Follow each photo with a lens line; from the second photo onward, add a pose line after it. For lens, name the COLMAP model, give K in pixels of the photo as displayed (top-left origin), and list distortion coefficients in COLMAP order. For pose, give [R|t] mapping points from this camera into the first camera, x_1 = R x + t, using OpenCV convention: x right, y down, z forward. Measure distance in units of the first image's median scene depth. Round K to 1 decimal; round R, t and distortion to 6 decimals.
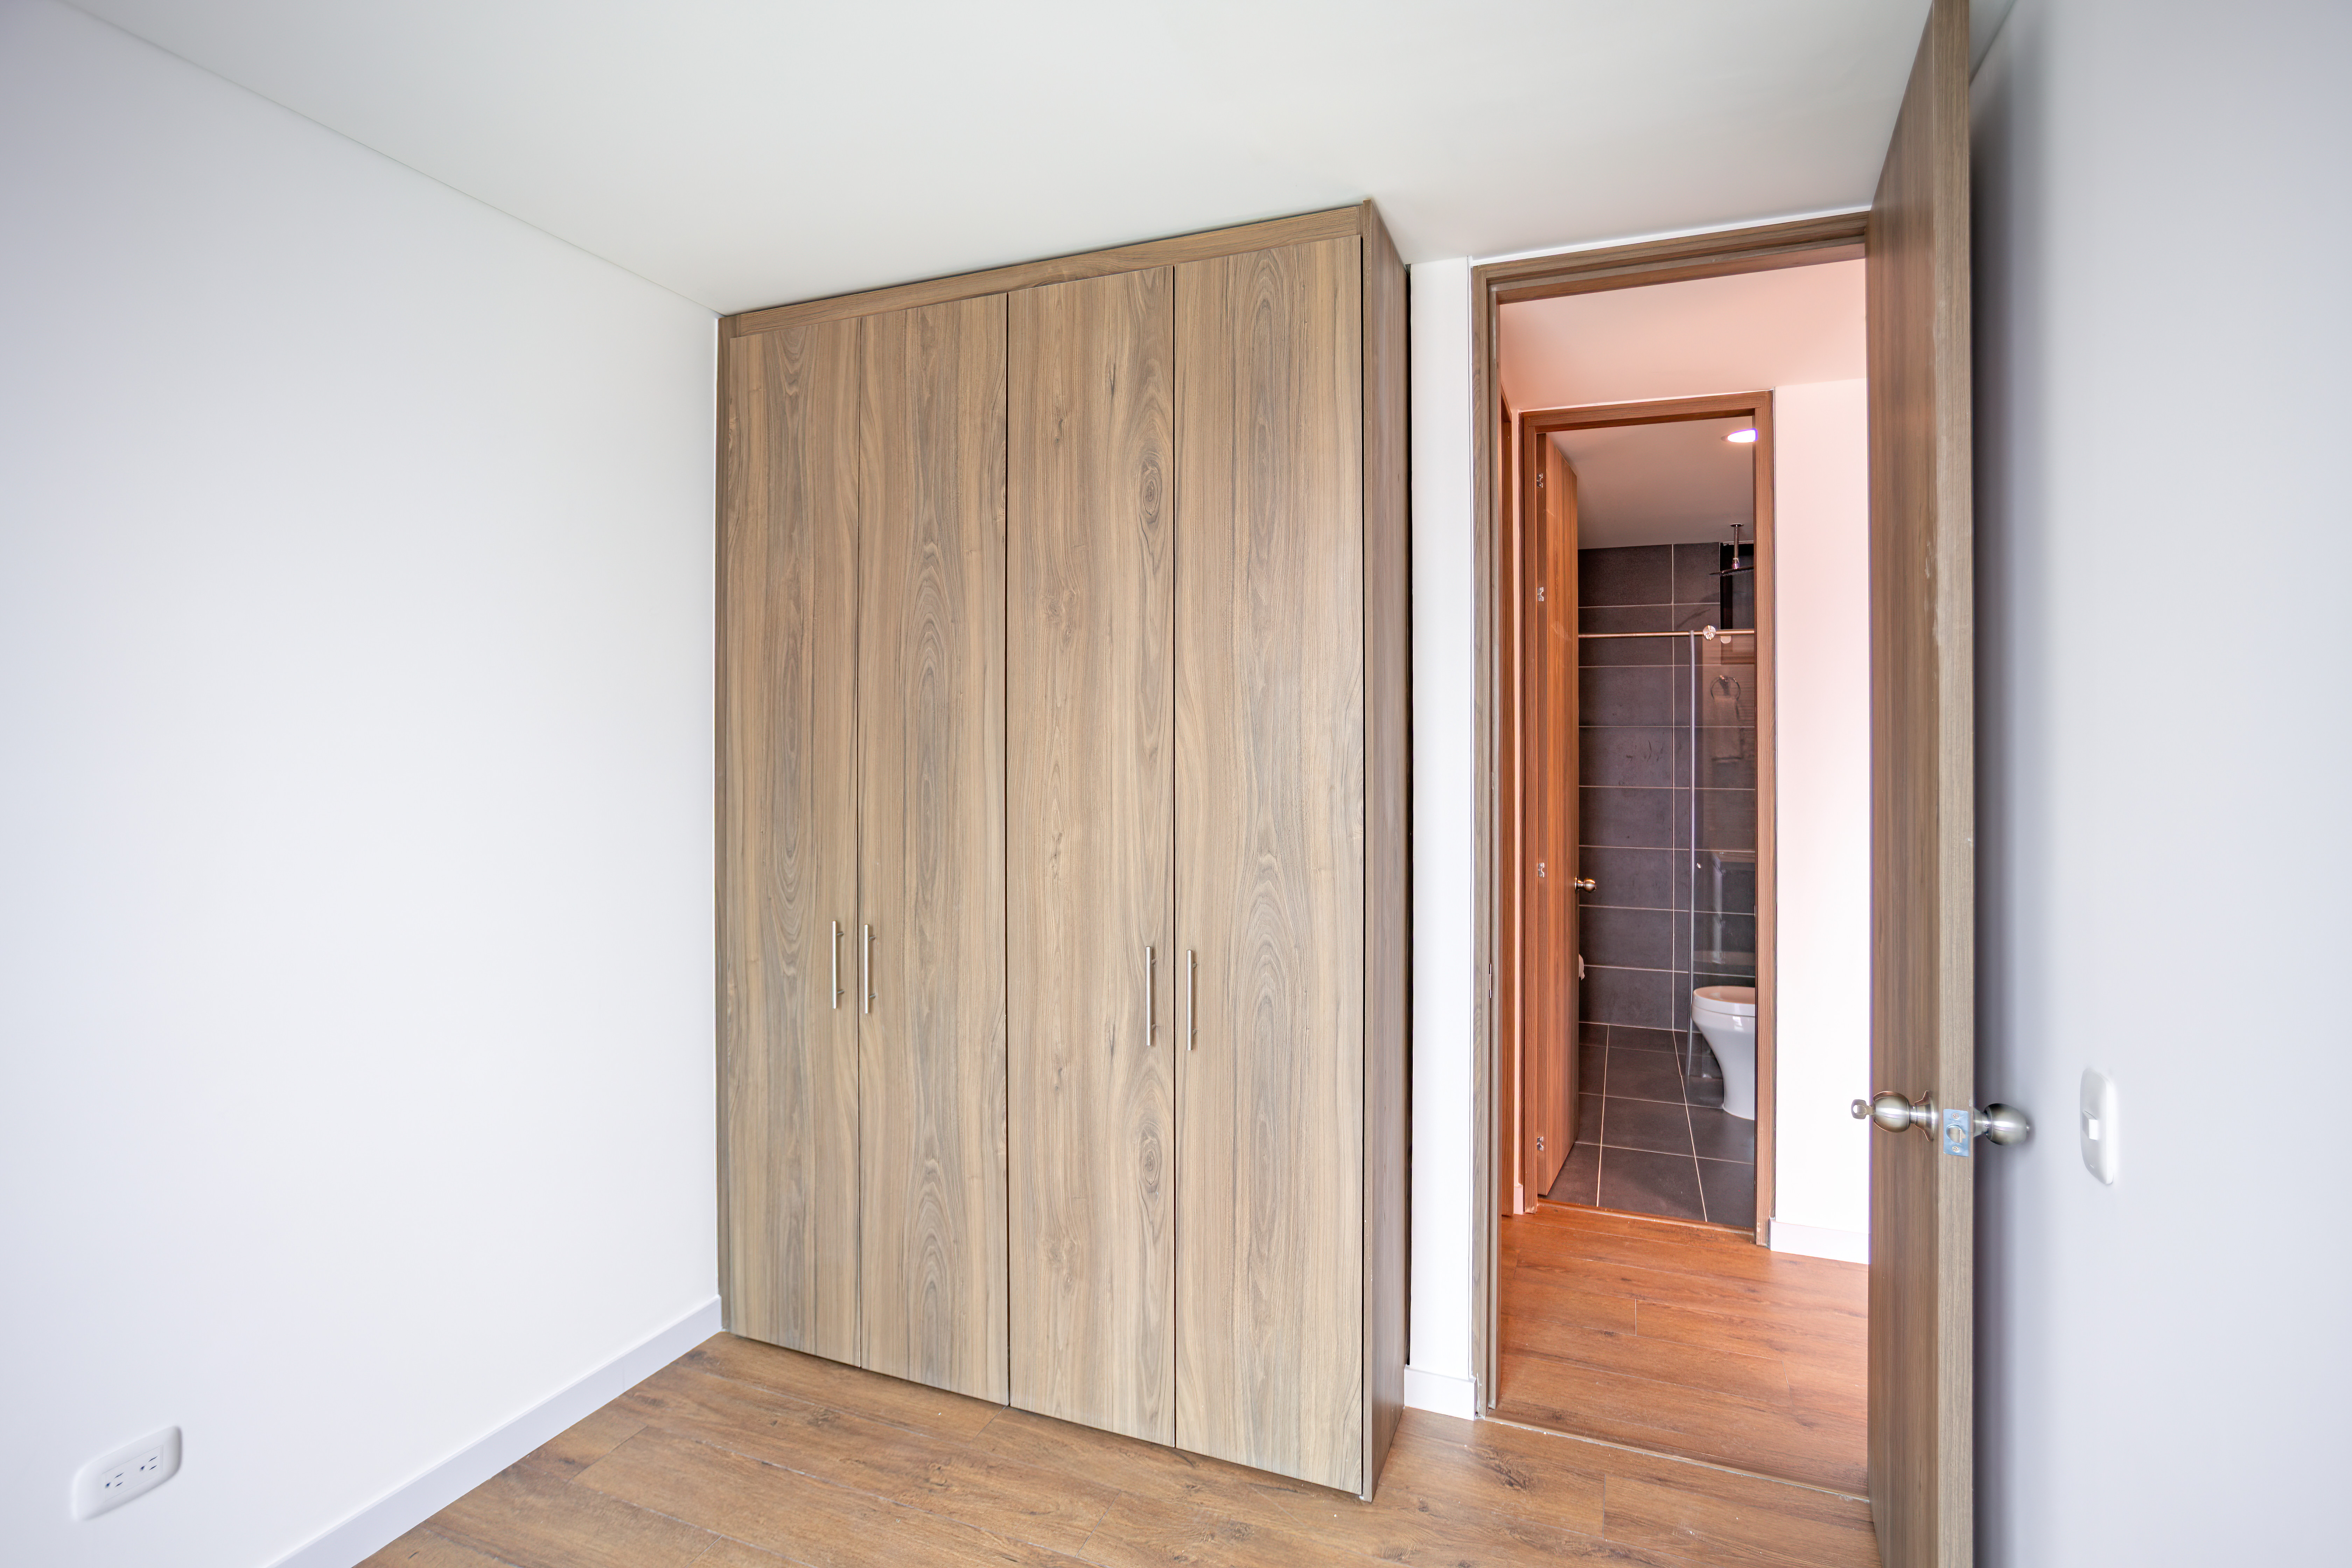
lens RADIAL K [[1124.3, 0, 1179.5], [0, 1124.3, 749.0], [0, 0, 1]] dist [-0.040135, 0.013693]
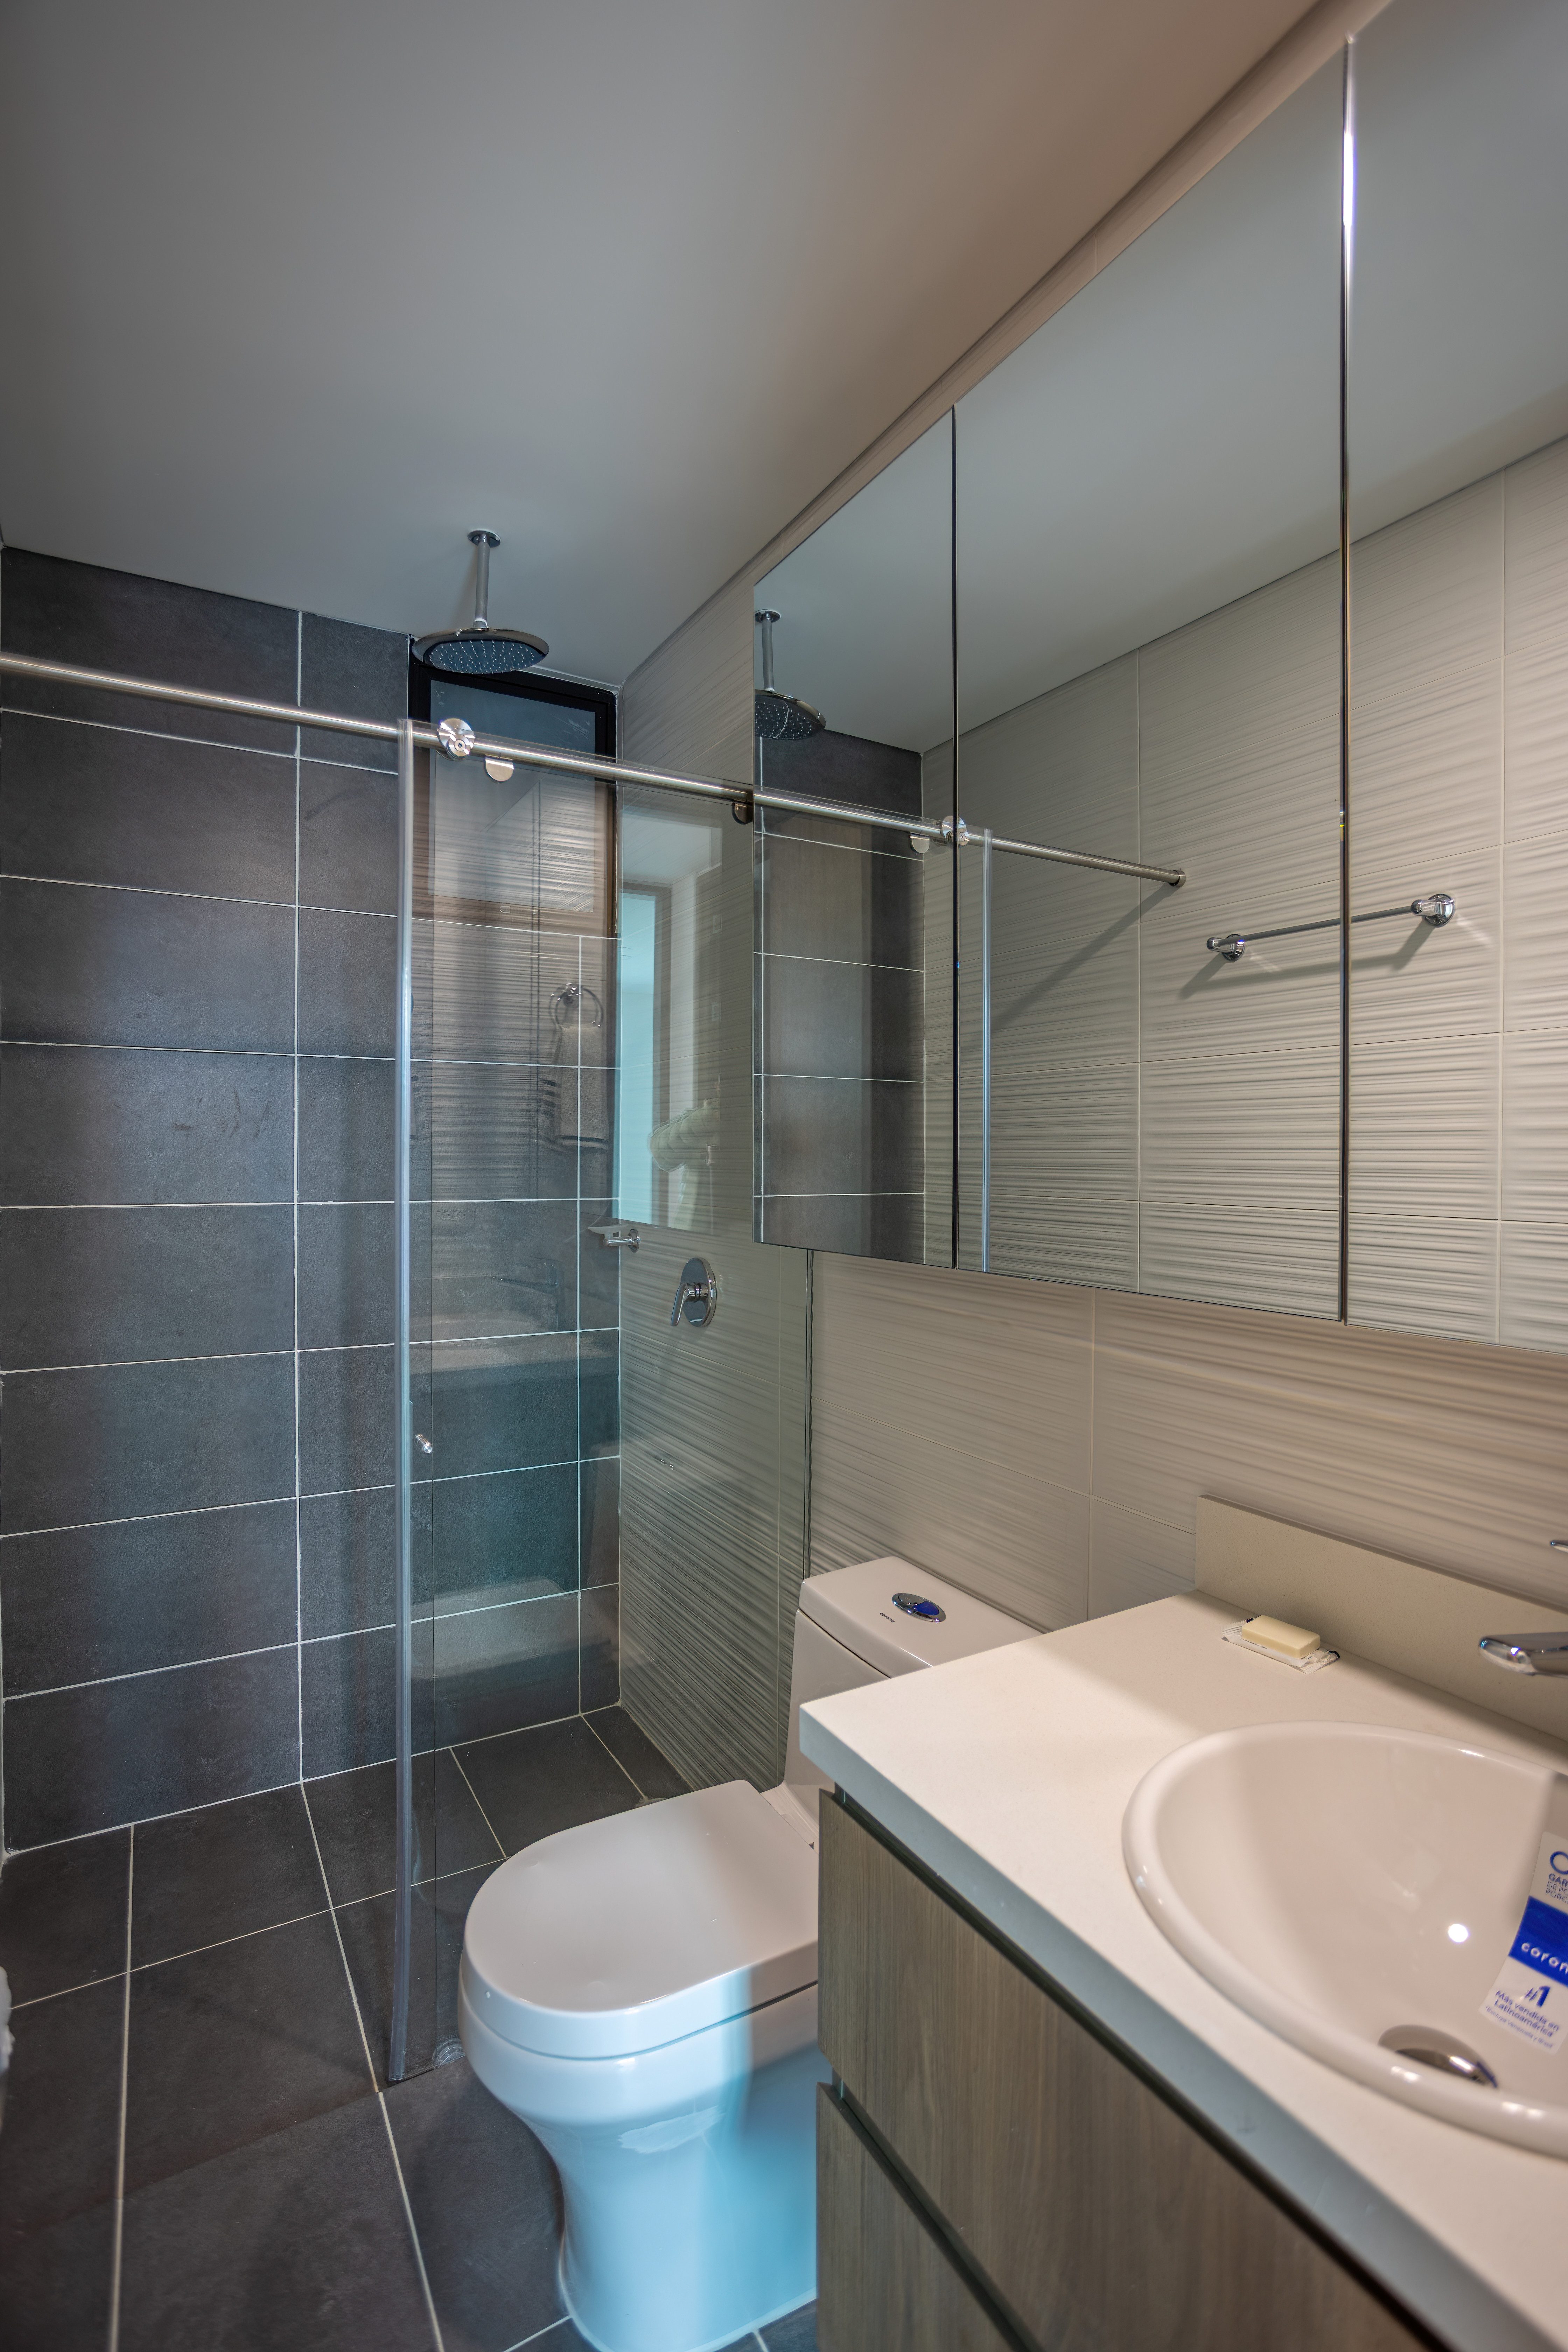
lens RADIAL K [[1124.3, 0, 784.0], [0, 1124.3, 1176.0], [0, 0, 1]] dist [-0.040135, 0.013693]
pose [[0.619506, -0.004249, 0.784980, 0.230662], [-0.007443, 0.999909, 0.011286, 0.018522], [-0.784956, -0.012834, 0.619418, 0.601963]]
